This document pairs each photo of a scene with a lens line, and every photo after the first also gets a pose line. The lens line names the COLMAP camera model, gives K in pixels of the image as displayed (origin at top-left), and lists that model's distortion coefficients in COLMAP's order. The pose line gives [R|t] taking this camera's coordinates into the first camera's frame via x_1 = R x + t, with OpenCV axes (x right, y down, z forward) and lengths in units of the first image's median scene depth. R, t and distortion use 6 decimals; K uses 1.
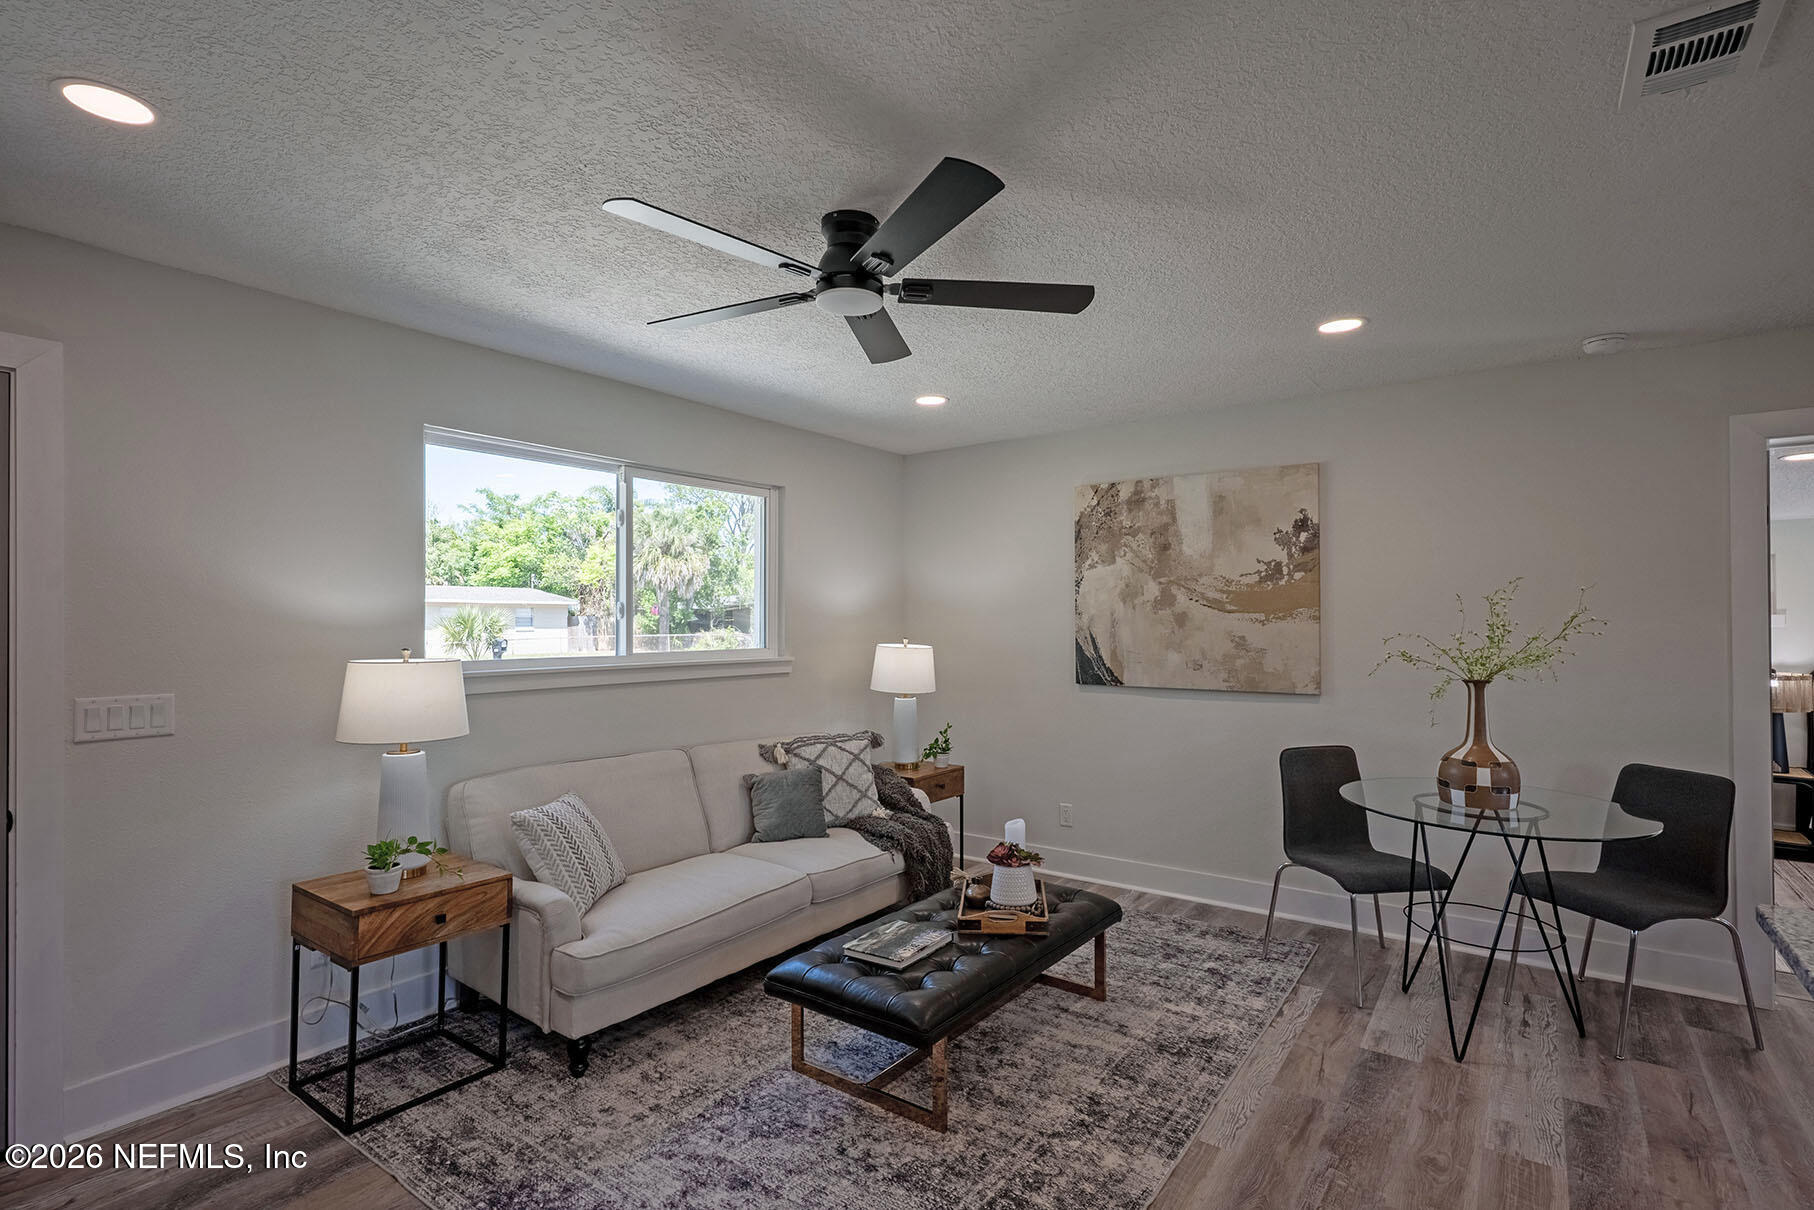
lens RADIAL K [[869.6, 0, 915.9], [0, 869.6, 613.2], [0, 0, 1]] dist [0.000063, 0.001335]
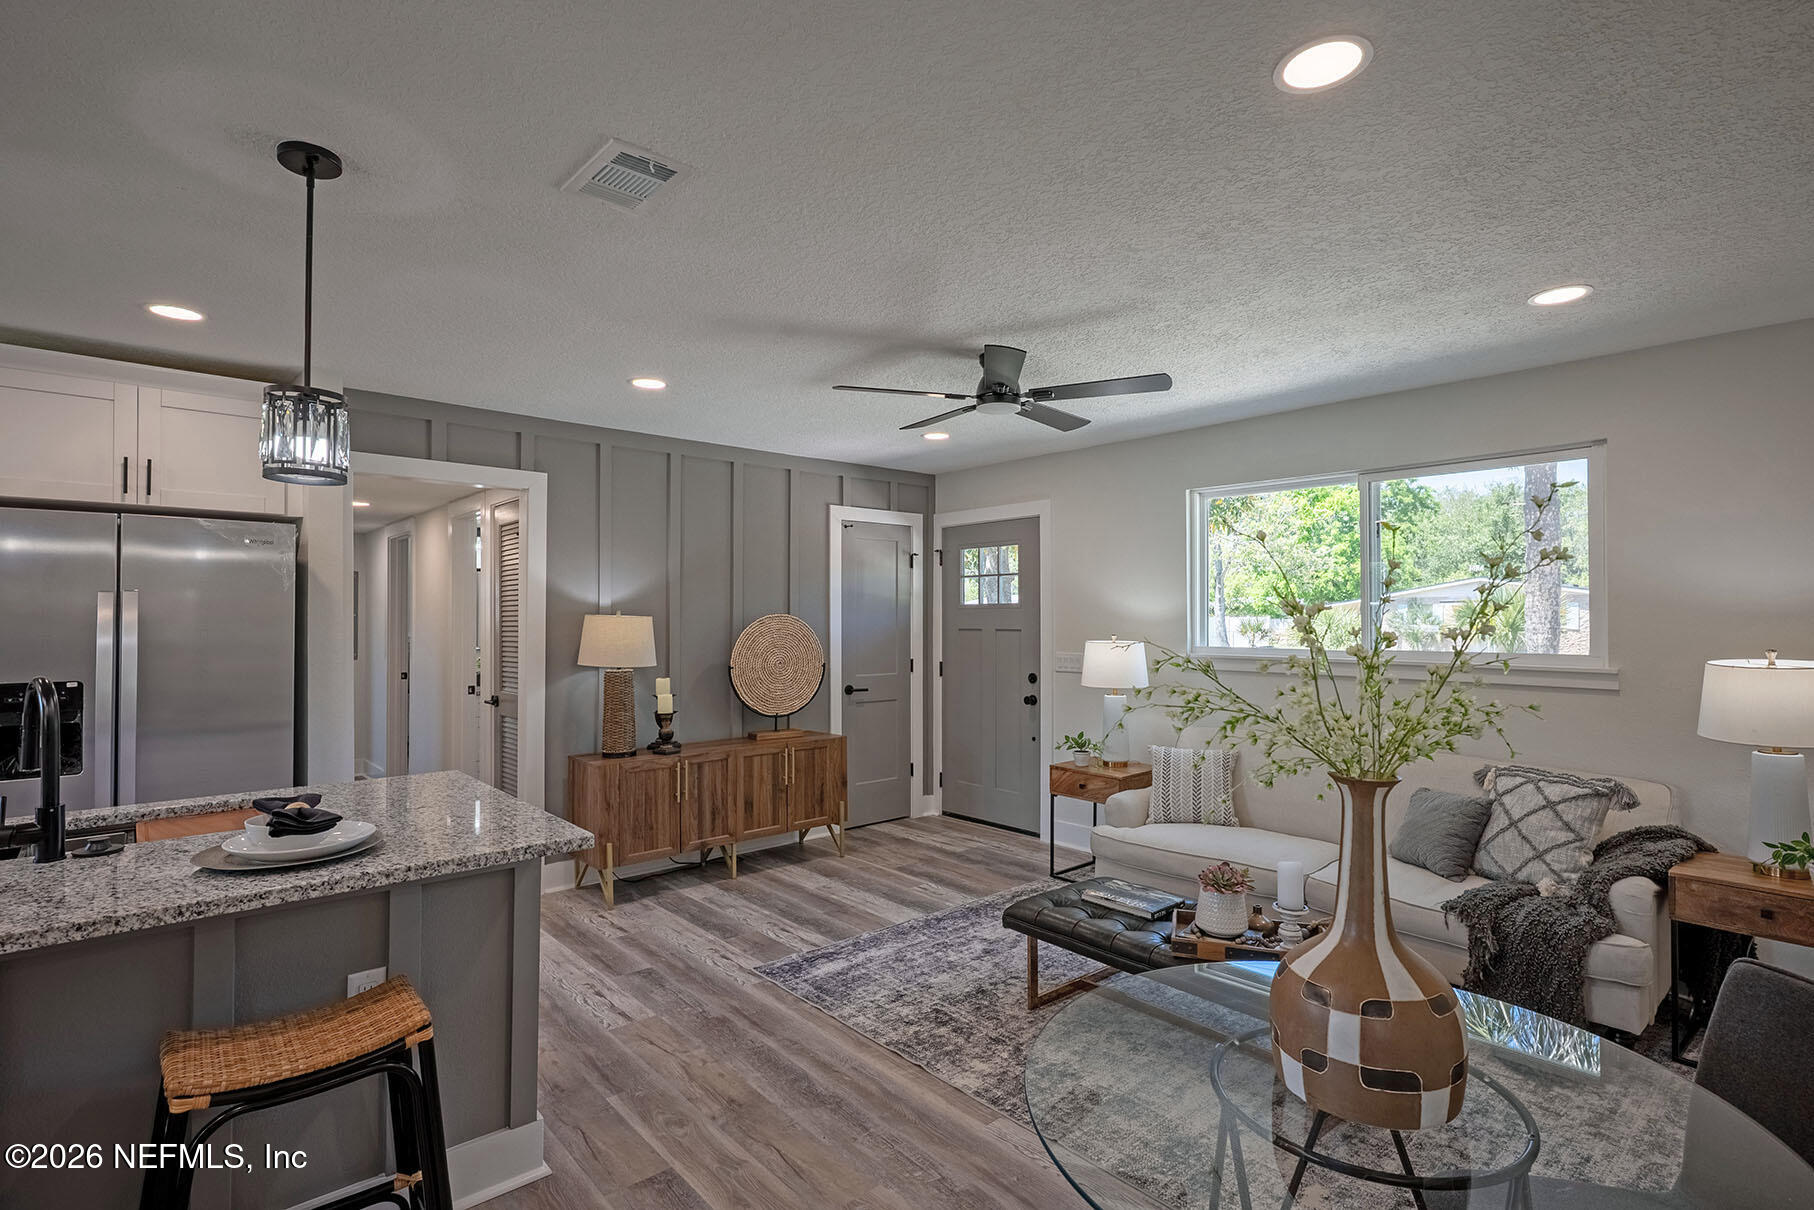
lens RADIAL K [[878.0, 0, 908.1], [0, 878.0, 610.1], [0, 0, 1]] dist [-0.001597, 0.002301]
pose [[-0.219502, -0.006503, -0.975590, 1.003776], [0.009049, 0.999921, -0.008701, 0.001641], [0.975570, -0.010738, -0.219426, 0.817536]]
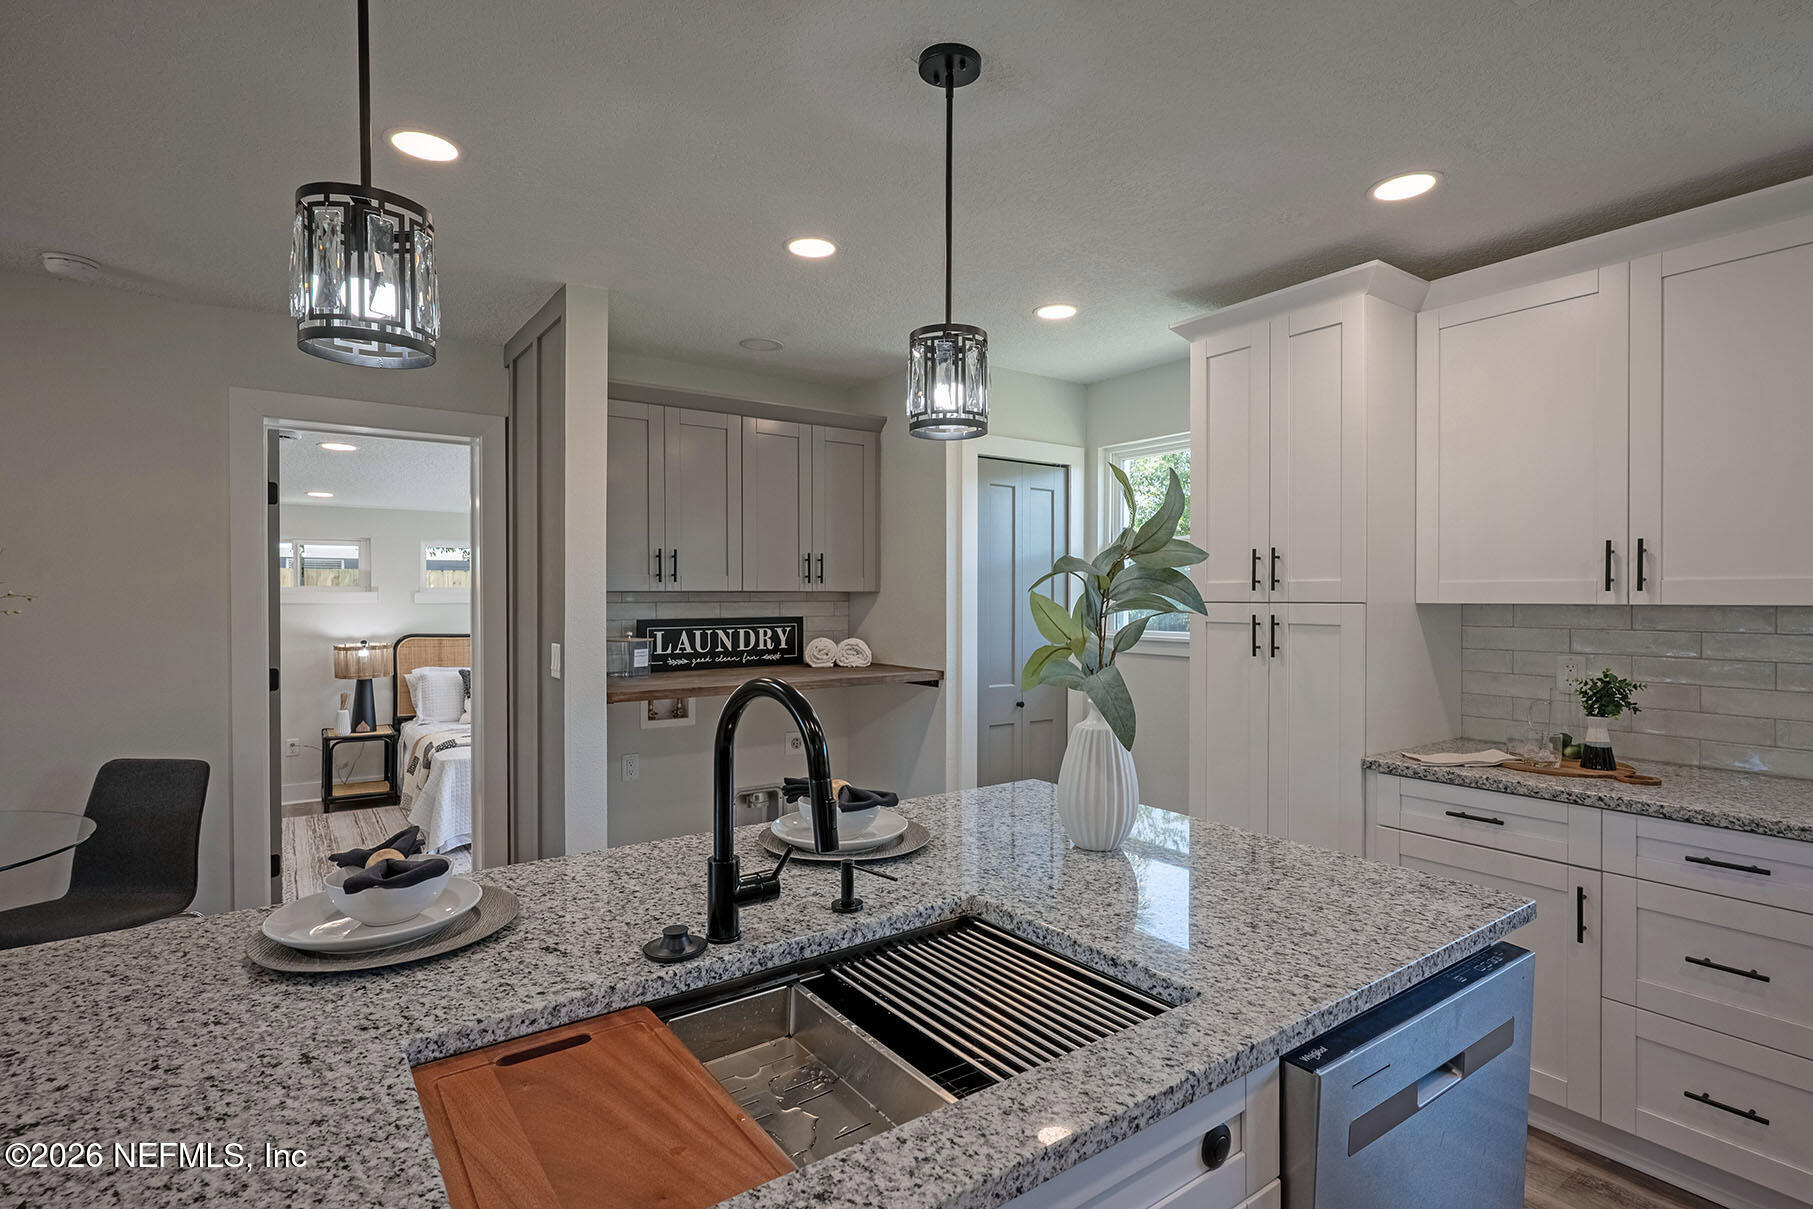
lens RADIAL K [[880.5, 0, 893.9], [0, 880.5, 598.6], [0, 0, 1]] dist [0.002227, -0.000176]
pose [[0.327591, -0.001051, 0.944819, 0.237935], [-0.008040, 0.999960, 0.003900, 0.001291], [-0.944786, -0.008874, 0.327569, -0.024890]]
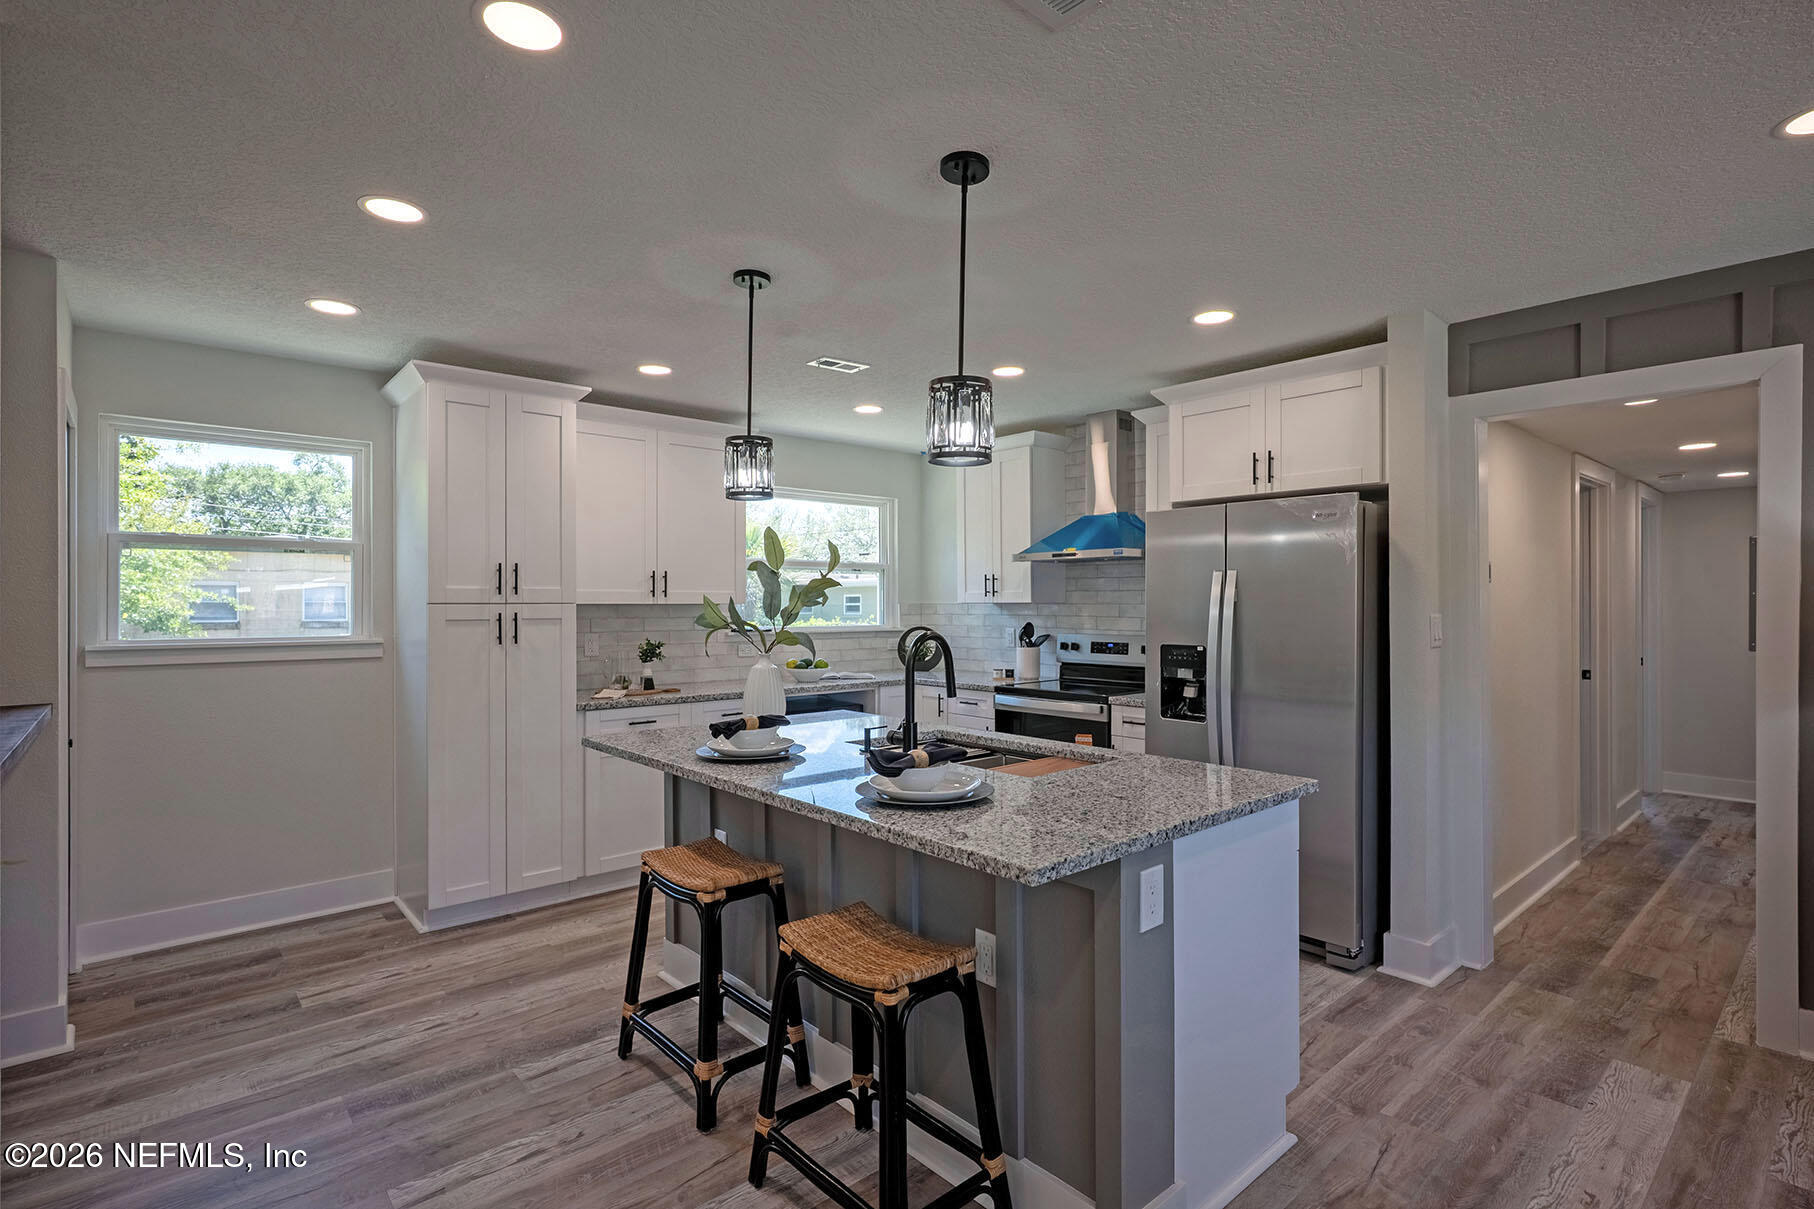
lens RADIAL K [[873.5, 0, 909.9], [0, 873.5, 600.9], [0, 0, 1]] dist [-0.001332, 0.000356]
pose [[-0.975306, 0.003795, 0.220826, 0.405352], [0.001235, 0.999930, -0.011729, 0.015839], [-0.220855, -0.011167, -0.975243, 0.931693]]
